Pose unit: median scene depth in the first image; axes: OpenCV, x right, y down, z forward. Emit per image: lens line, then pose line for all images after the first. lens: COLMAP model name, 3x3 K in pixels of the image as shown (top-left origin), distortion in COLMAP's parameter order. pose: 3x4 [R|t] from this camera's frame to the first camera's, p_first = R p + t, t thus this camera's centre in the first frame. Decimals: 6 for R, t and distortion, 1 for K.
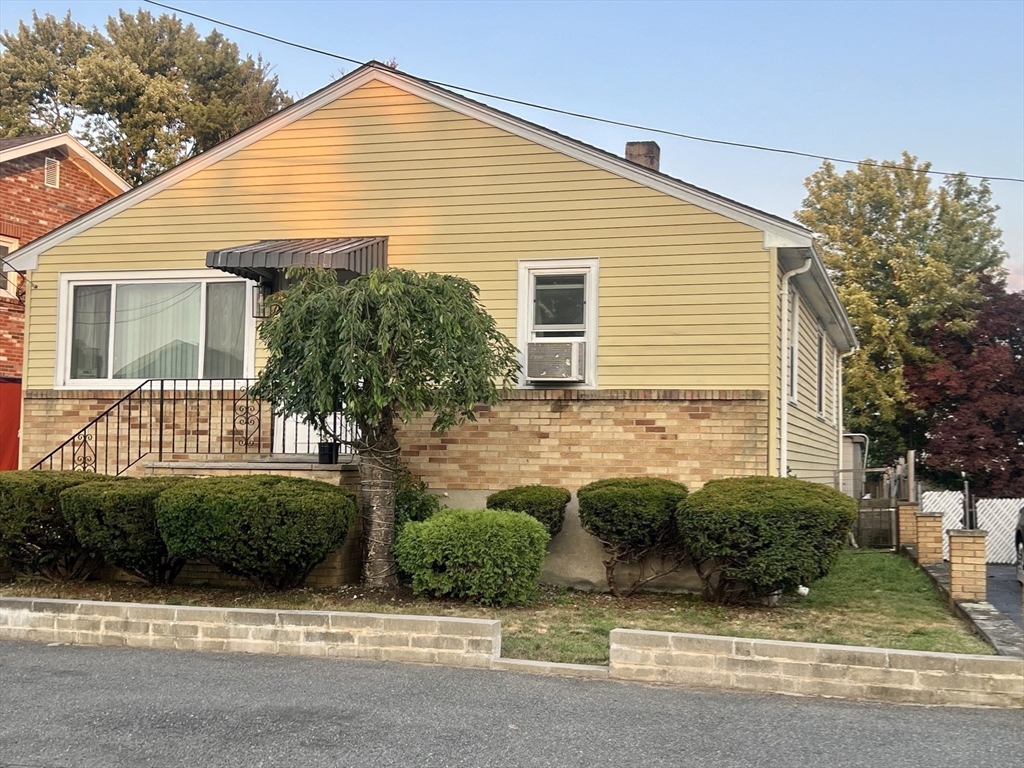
lens RADIAL K [[1307.4, 0, 512.5], [0, 1307.4, 381.1], [0, 0, 1]] dist [0.034794, 0.000000]
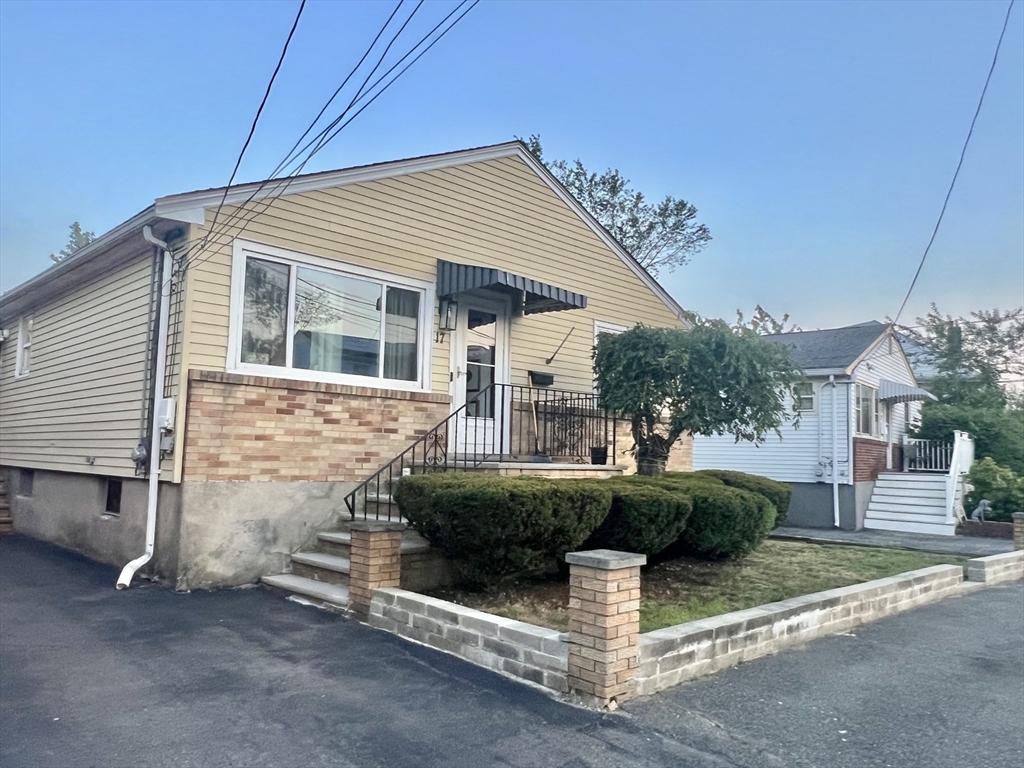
lens RADIAL K [[773.5, 0, 511.3], [0, 773.5, 389.0], [0, 0, 1]] dist [0.011724, -0.006174]
pose [[0.489624, 0.074139, 0.868776, -0.700330], [-0.074043, 0.996315, -0.043294, 0.025169], [-0.868784, -0.043129, 0.493309, 0.598384]]
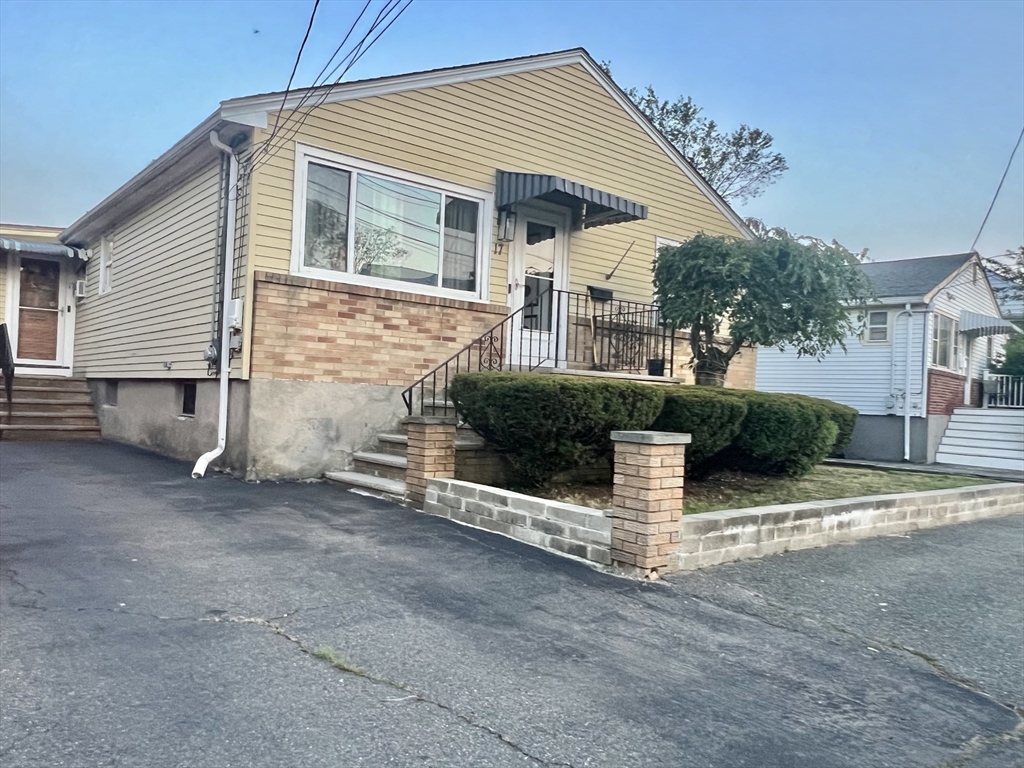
lens RADIAL K [[773.5, 0, 513.0], [0, 773.5, 390.6], [0, 0, 1]] dist [0.011724, -0.006174]
pose [[0.560766, 0.019153, 0.827753, -0.698911], [-0.086466, 0.995621, 0.035540, 0.052281], [-0.823447, -0.091502, 0.559966, 0.587141]]
